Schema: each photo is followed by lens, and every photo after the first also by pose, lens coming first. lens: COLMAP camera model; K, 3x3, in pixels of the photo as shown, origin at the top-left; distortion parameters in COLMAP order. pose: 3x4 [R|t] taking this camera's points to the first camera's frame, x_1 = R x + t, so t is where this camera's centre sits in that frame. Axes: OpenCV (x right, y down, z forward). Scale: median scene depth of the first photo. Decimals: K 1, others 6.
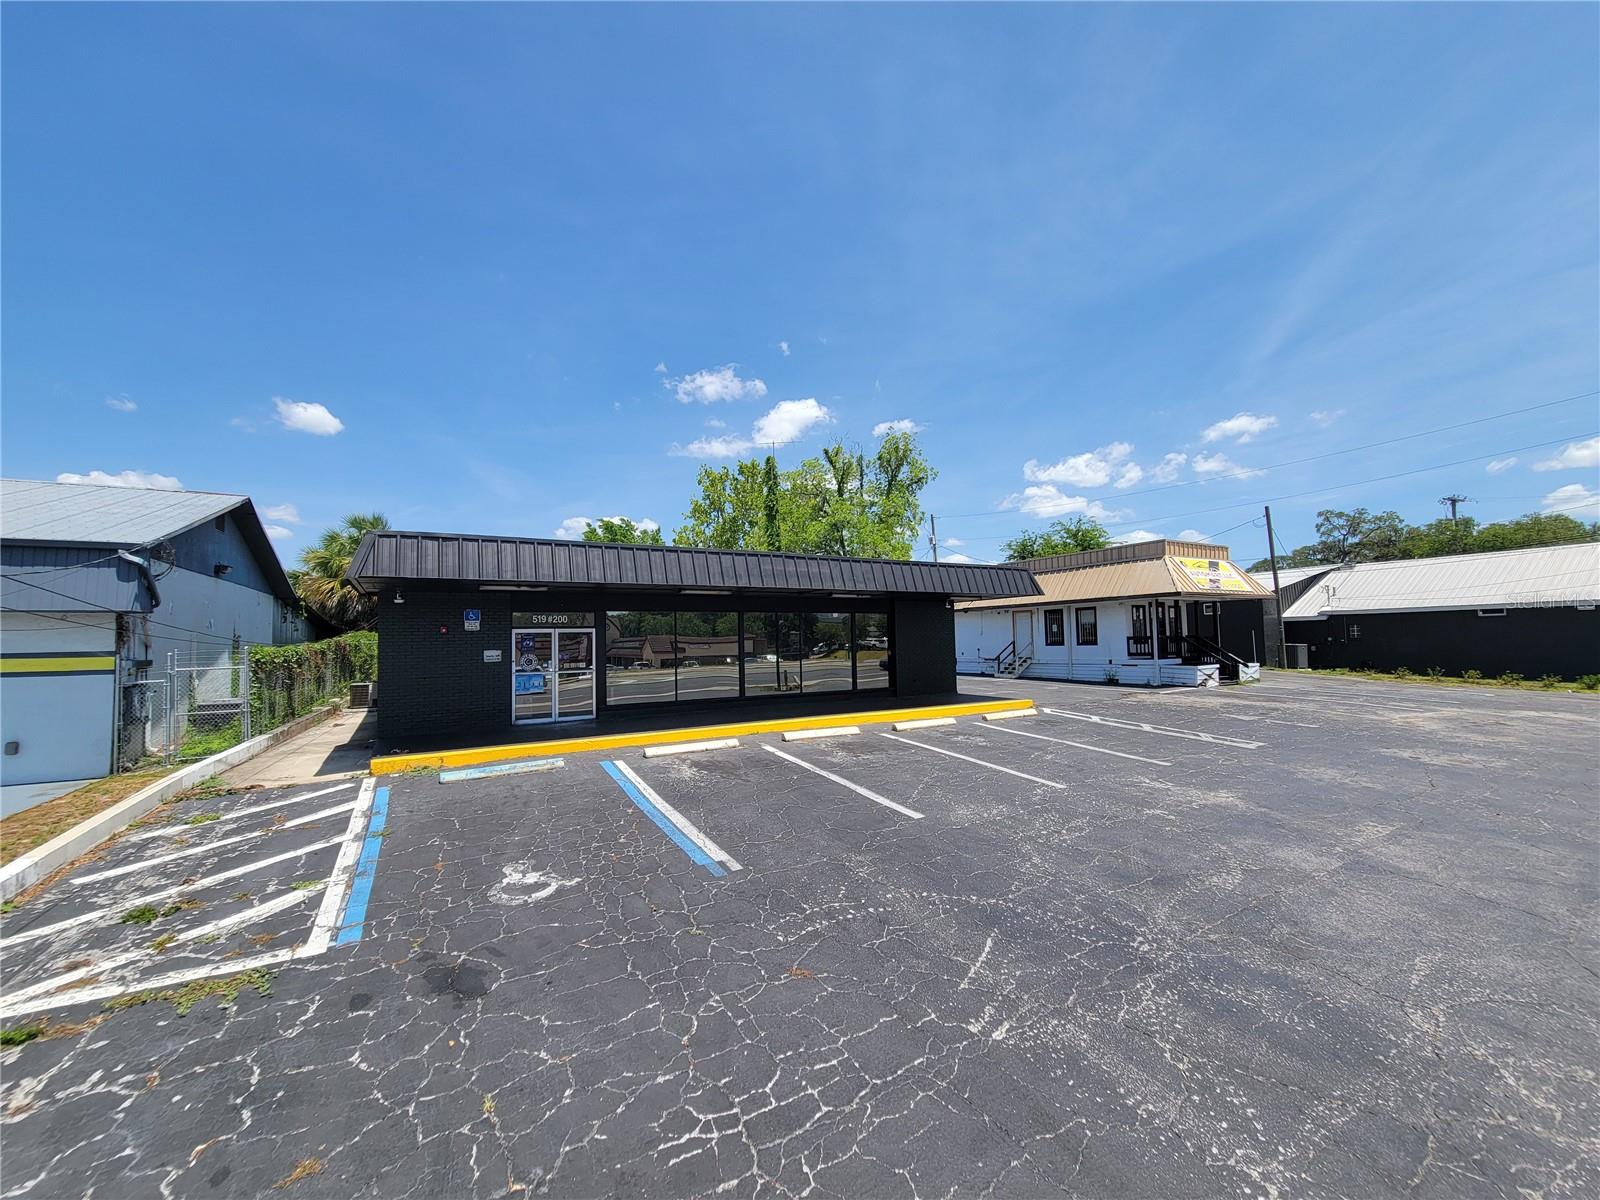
lens RADIAL K [[662.8, 0, 800.0], [0, 662.8, 600.0], [0, 0, 1]] dist [-0.007525, 0.006298]
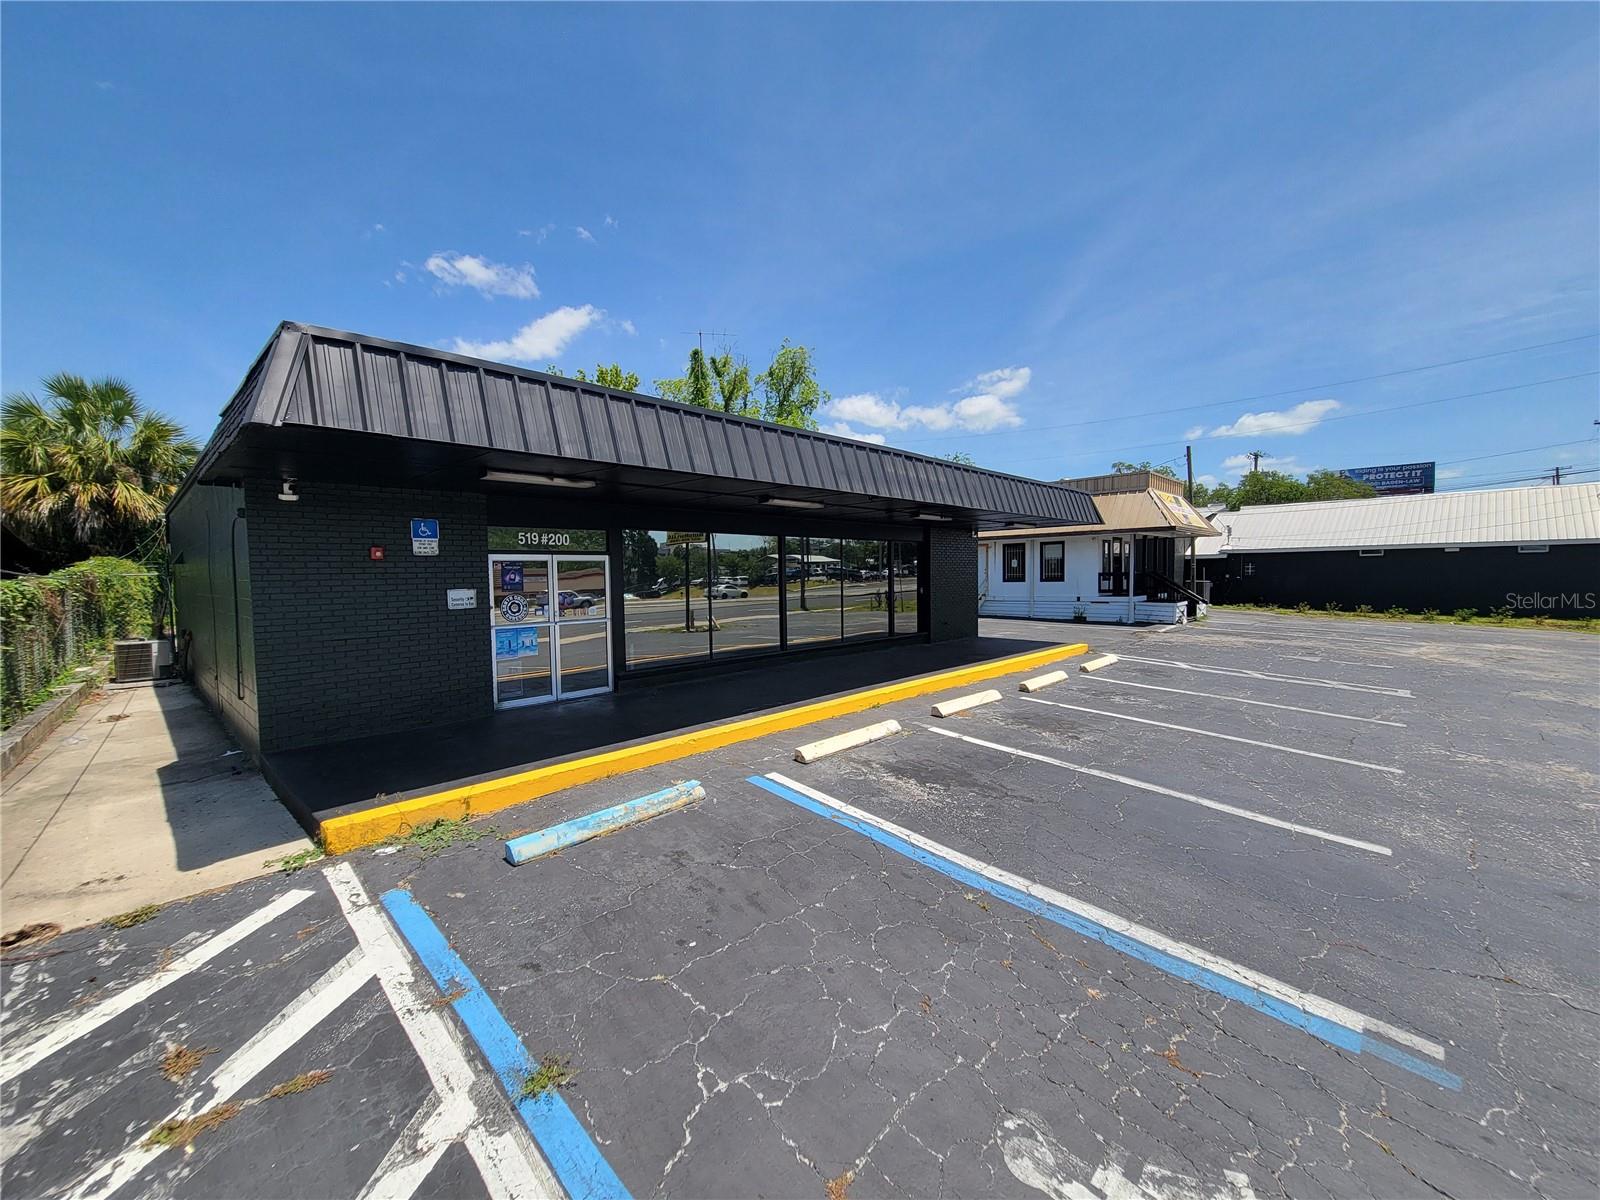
lens RADIAL K [[662.8, 0, 800.0], [0, 662.8, 600.0], [0, 0, 1]] dist [-0.007525, 0.006298]
pose [[0.962399, -0.005487, 0.271585, -0.230307], [-0.021156, 0.995245, 0.095077, 0.015639], [-0.270815, -0.097248, 0.957707, 0.241422]]
